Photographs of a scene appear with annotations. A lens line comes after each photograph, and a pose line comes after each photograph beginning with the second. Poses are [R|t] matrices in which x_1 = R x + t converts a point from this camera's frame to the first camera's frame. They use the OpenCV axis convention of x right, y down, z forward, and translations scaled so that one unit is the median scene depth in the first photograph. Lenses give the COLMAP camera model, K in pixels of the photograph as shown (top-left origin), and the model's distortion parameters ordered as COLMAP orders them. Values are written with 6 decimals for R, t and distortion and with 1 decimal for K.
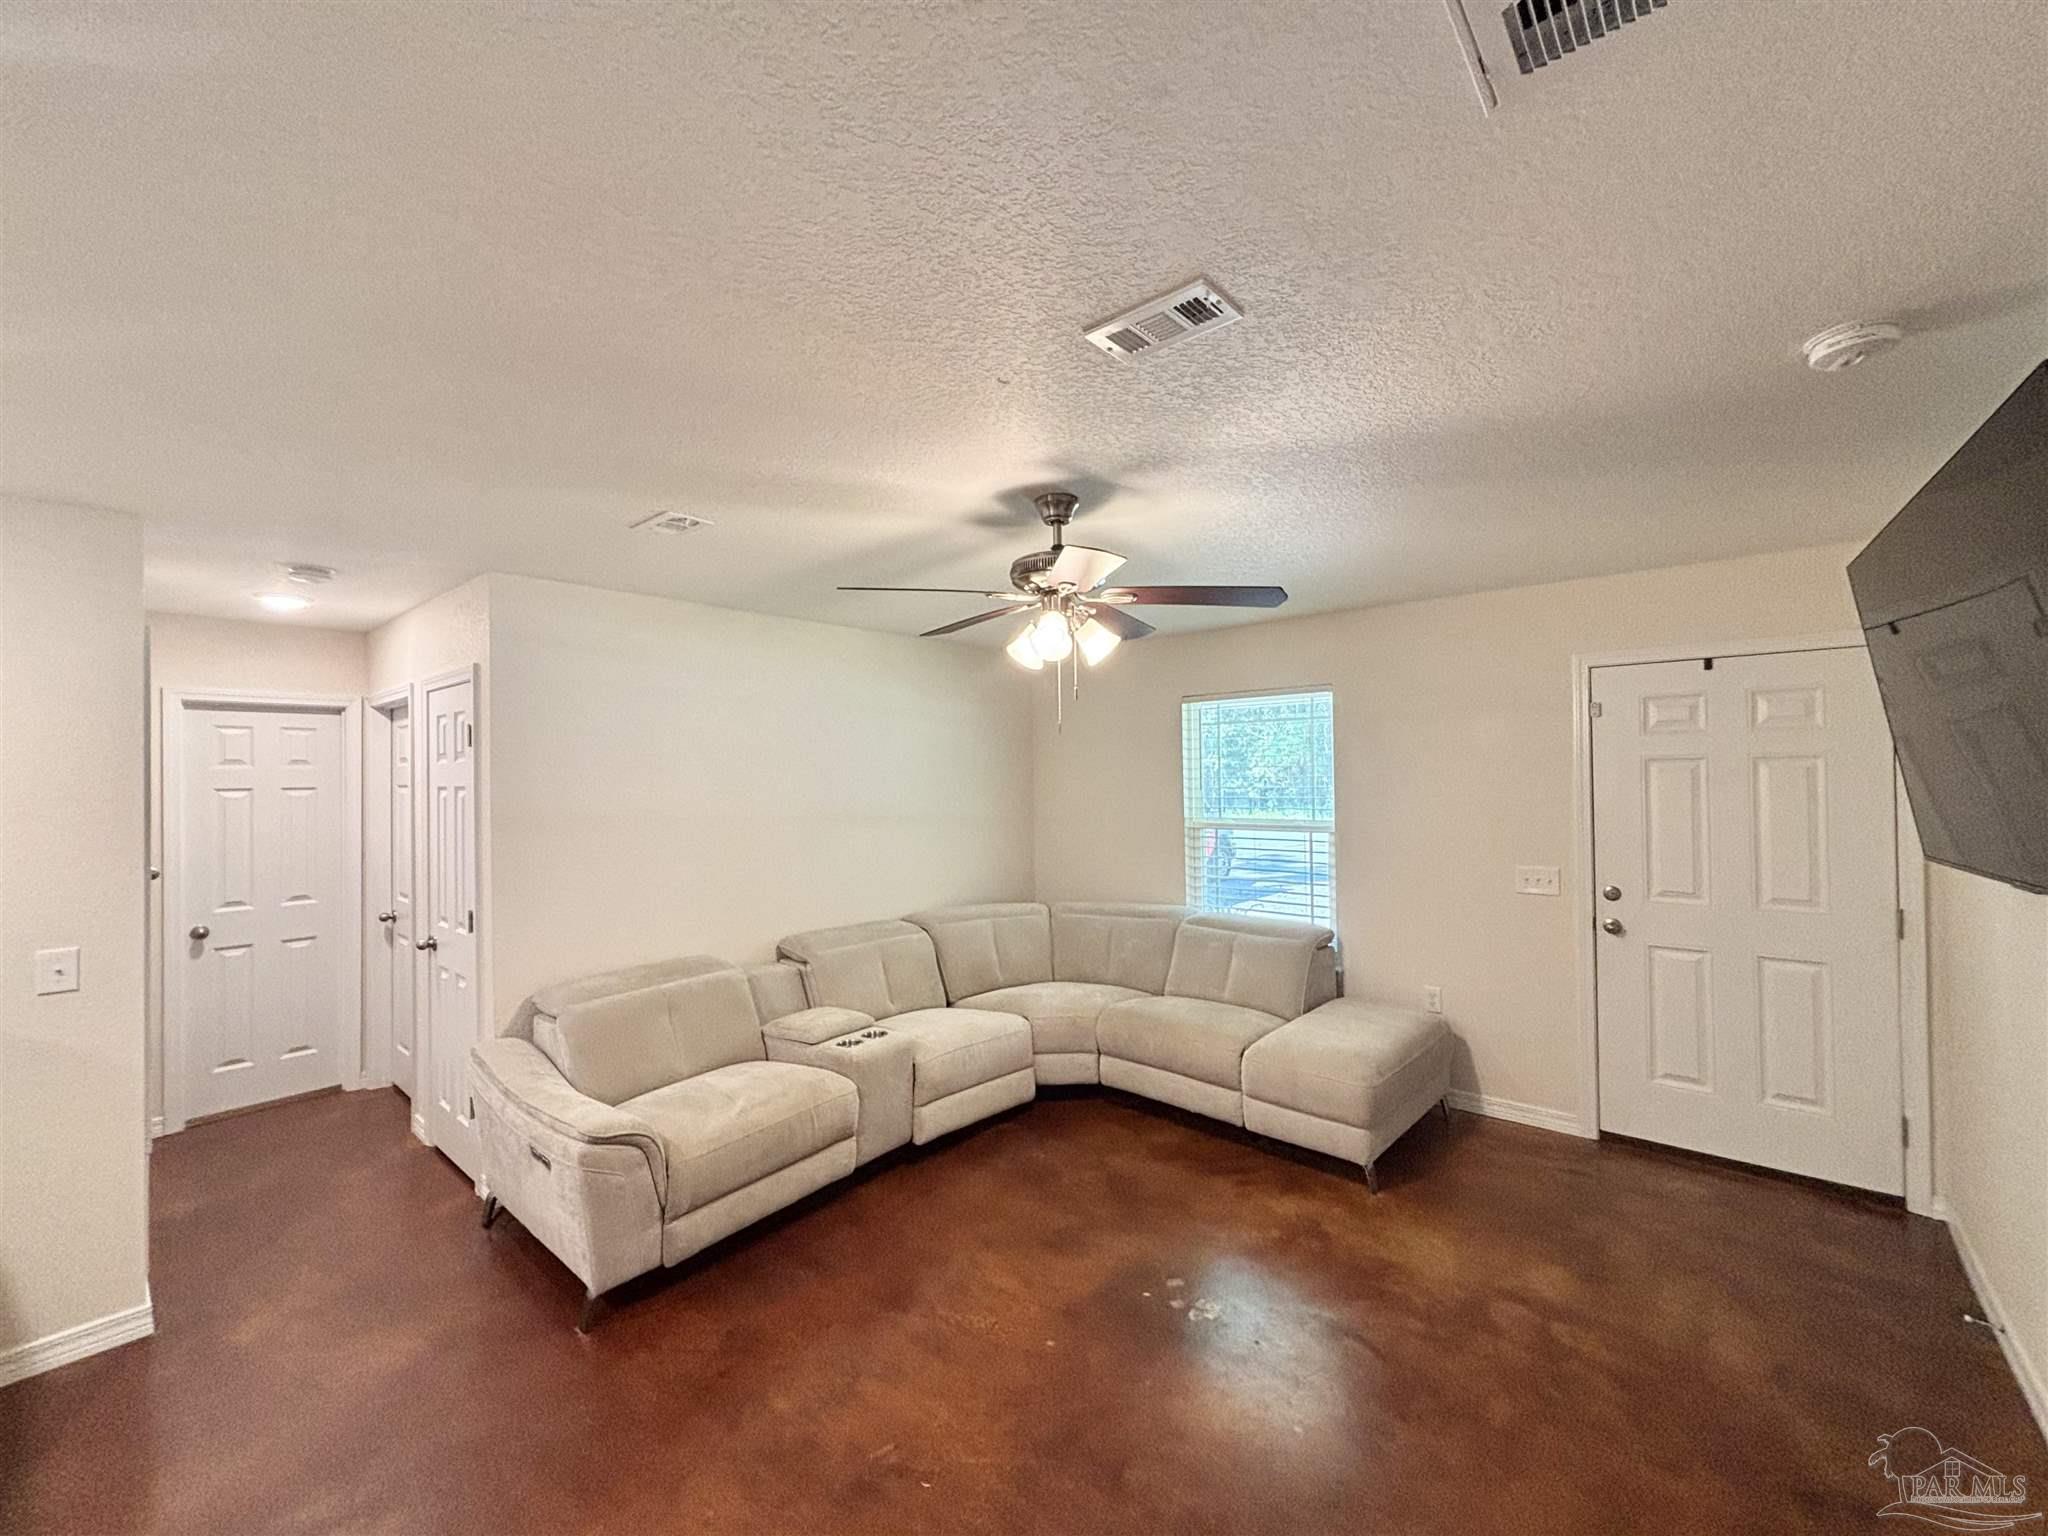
lens RADIAL K [[830.3, 0, 1015.6], [0, 830.3, 774.3], [0, 0, 1]] dist [0.017748, -0.005291]
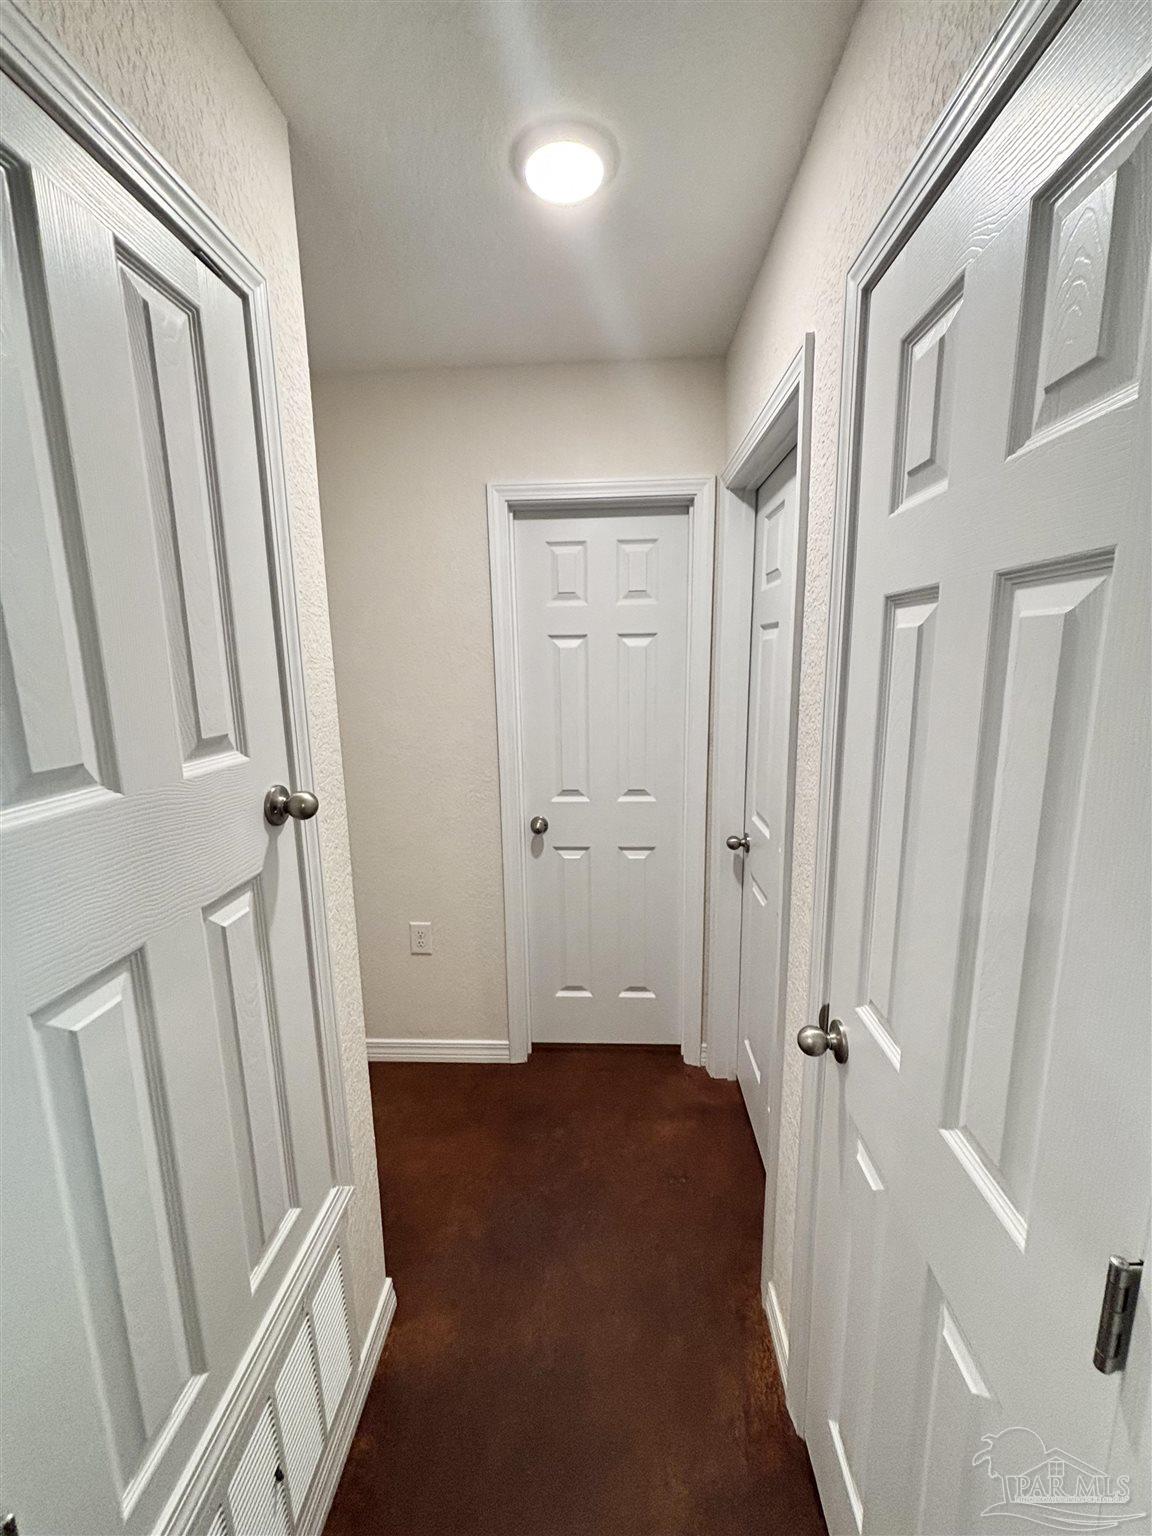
lens RADIAL K [[622.7, 0, 574.5], [0, 622.7, 762.5], [0, 0, 1]] dist [0.017748, -0.005291]
pose [[0.620430, 0.134977, -0.772559, -0.485315], [0.015958, 0.982702, 0.184507, 0.025320], [0.784100, -0.126802, 0.607544, 0.644036]]
